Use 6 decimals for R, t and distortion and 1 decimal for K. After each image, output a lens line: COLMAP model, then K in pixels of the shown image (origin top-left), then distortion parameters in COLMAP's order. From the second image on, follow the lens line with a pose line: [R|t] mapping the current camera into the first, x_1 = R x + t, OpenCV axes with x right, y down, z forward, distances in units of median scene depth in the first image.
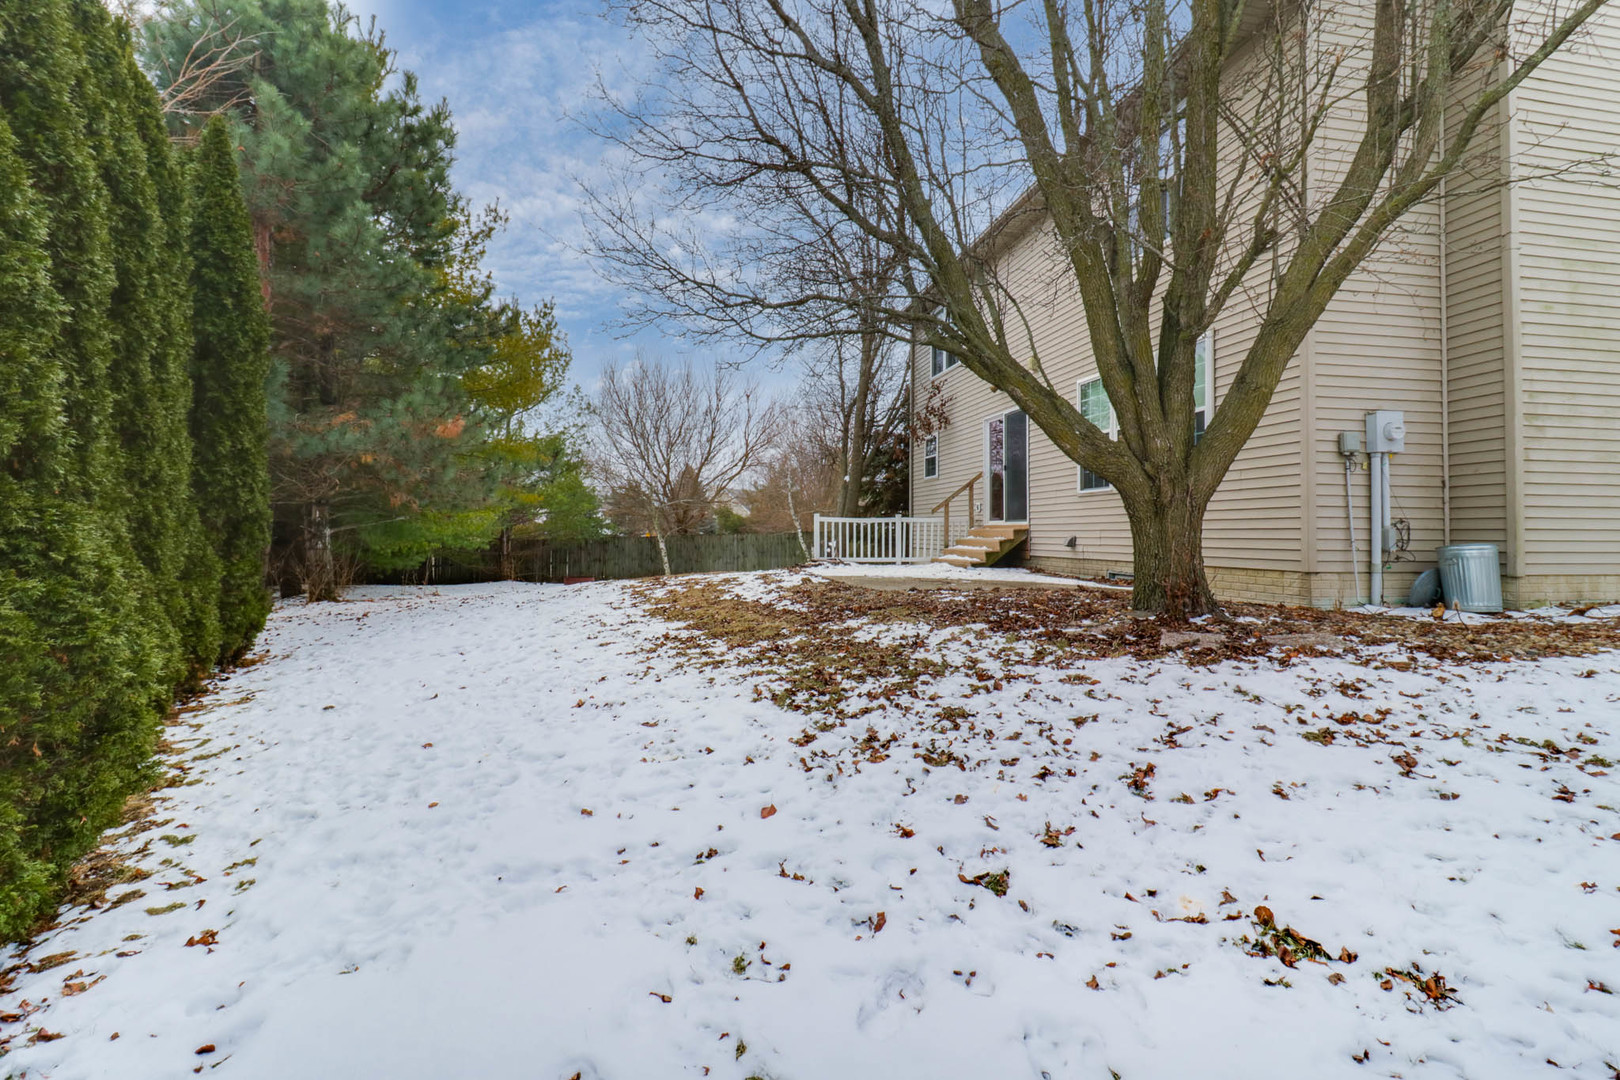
lens RADIAL K [[767.0, 0, 812.7], [0, 767.0, 535.0], [0, 0, 1]] dist [0.014650, -0.001786]
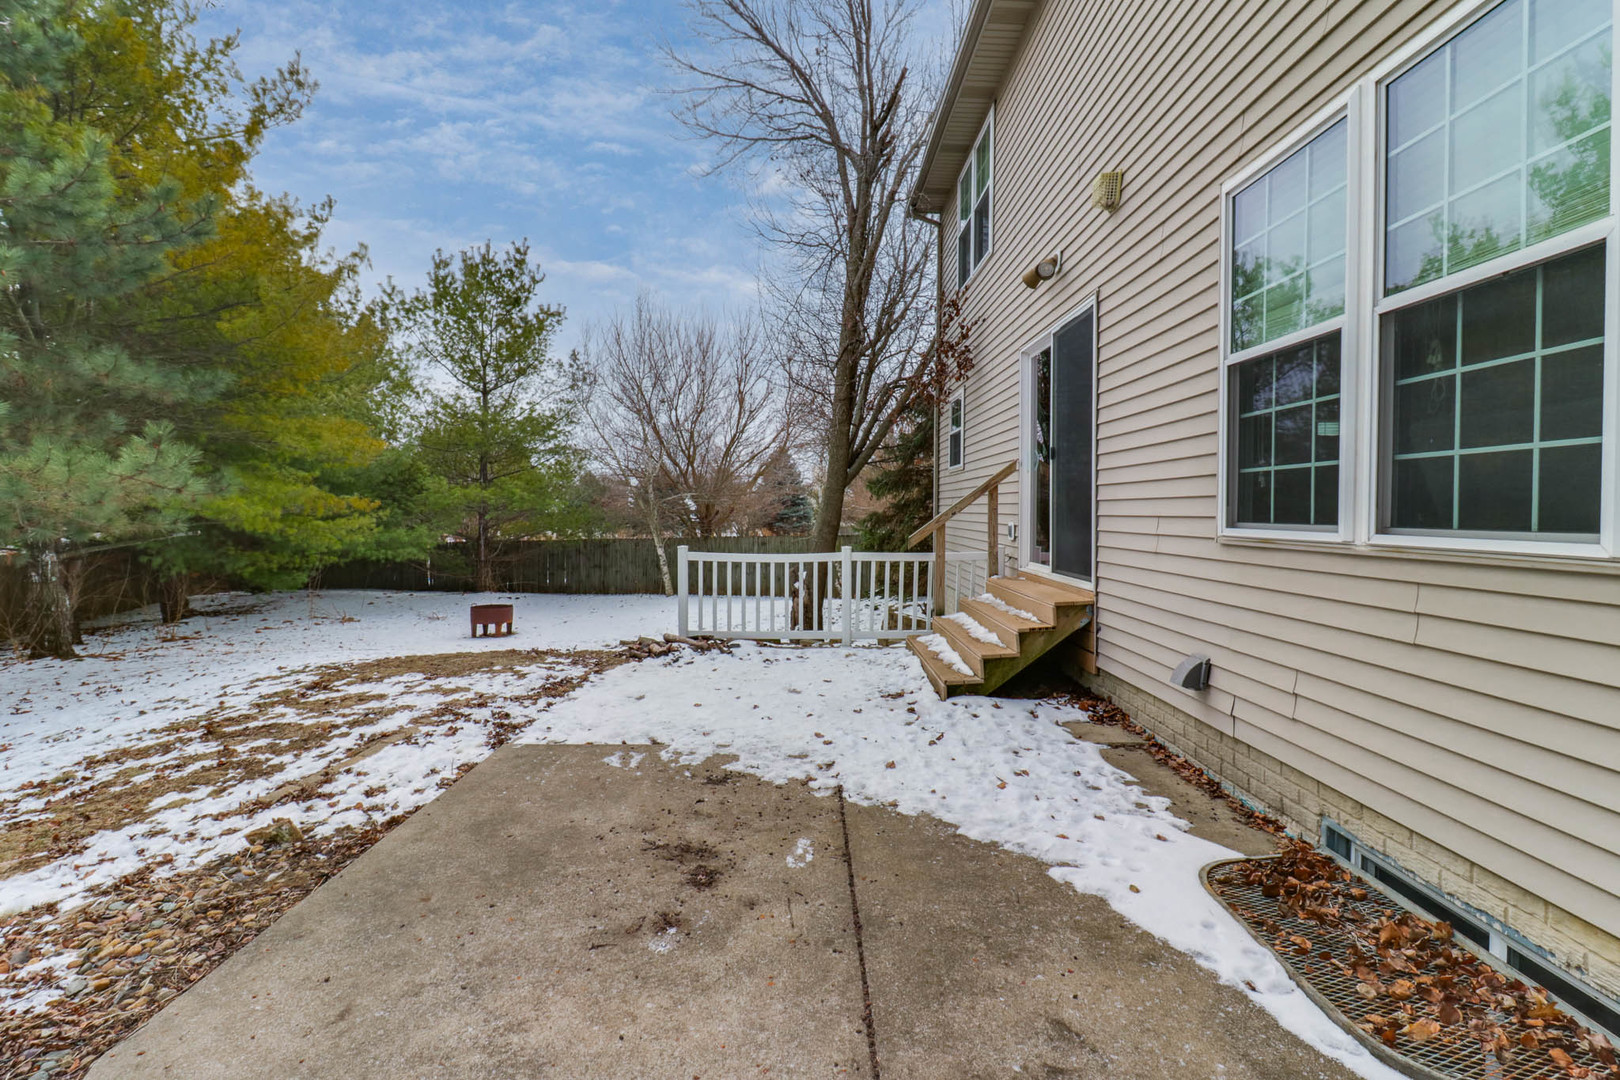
lens RADIAL K [[767.0, 0, 814.0], [0, 767.0, 536.9], [0, 0, 1]] dist [0.014650, -0.001786]
pose [[0.985467, 0.004469, -0.169806, 0.177230], [0.000676, 0.999543, 0.030228, -0.048495], [0.169863, -0.029904, 0.985014, 0.496723]]
